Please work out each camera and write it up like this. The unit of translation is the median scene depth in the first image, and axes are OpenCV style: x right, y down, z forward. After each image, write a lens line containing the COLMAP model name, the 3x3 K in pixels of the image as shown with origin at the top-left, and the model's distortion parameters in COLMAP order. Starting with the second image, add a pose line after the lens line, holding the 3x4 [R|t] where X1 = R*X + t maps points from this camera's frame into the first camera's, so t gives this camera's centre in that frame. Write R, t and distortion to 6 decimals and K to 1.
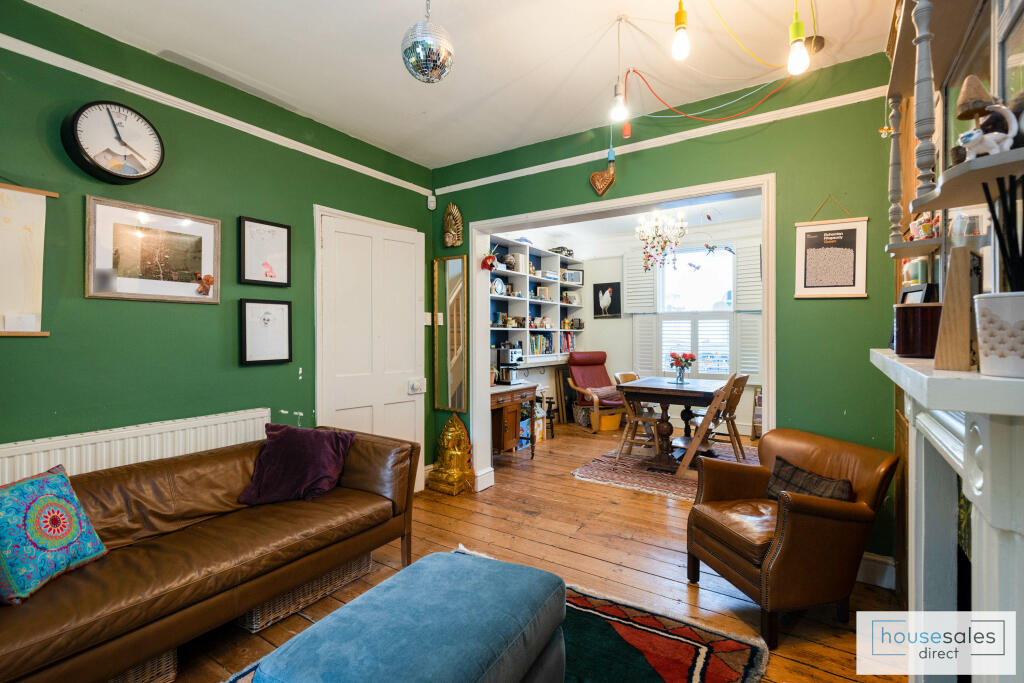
lens RADIAL K [[468.7, 0, 512.7], [0, 468.7, 333.3], [0, 0, 1]] dist [0.000358, -0.000415]
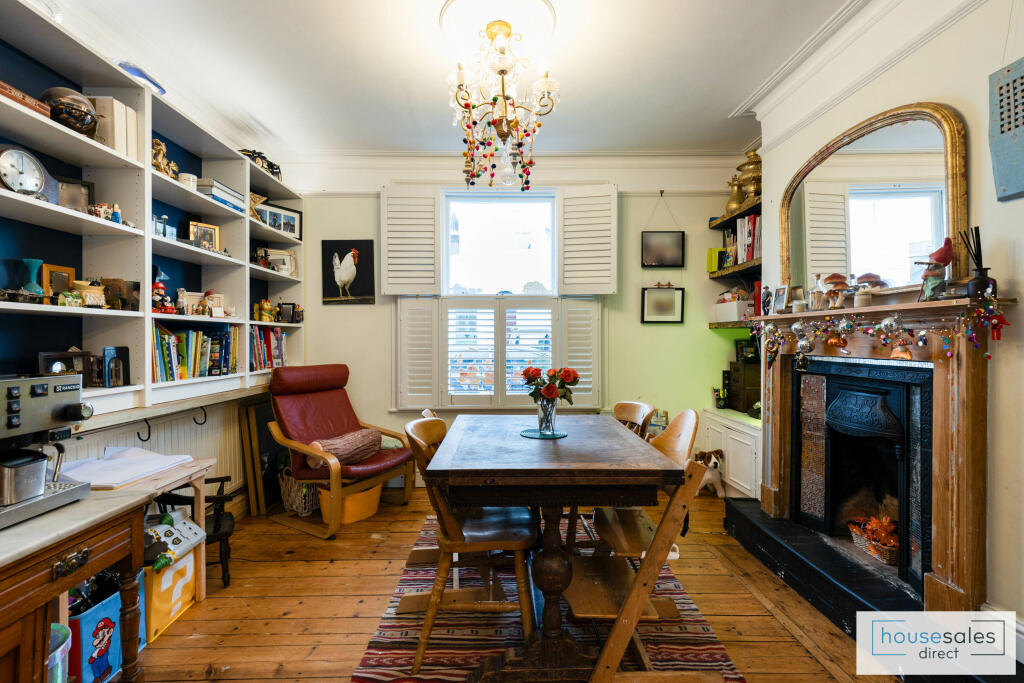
lens RADIAL K [[468.7, 0, 512.5], [0, 468.7, 334.4], [0, 0, 1]] dist [0.000358, -0.000415]
pose [[0.828337, 0.001703, 0.560228, 0.057946], [0.003089, 0.999966, -0.007606, 0.009724], [-0.560222, 0.008031, 0.828304, 0.483633]]
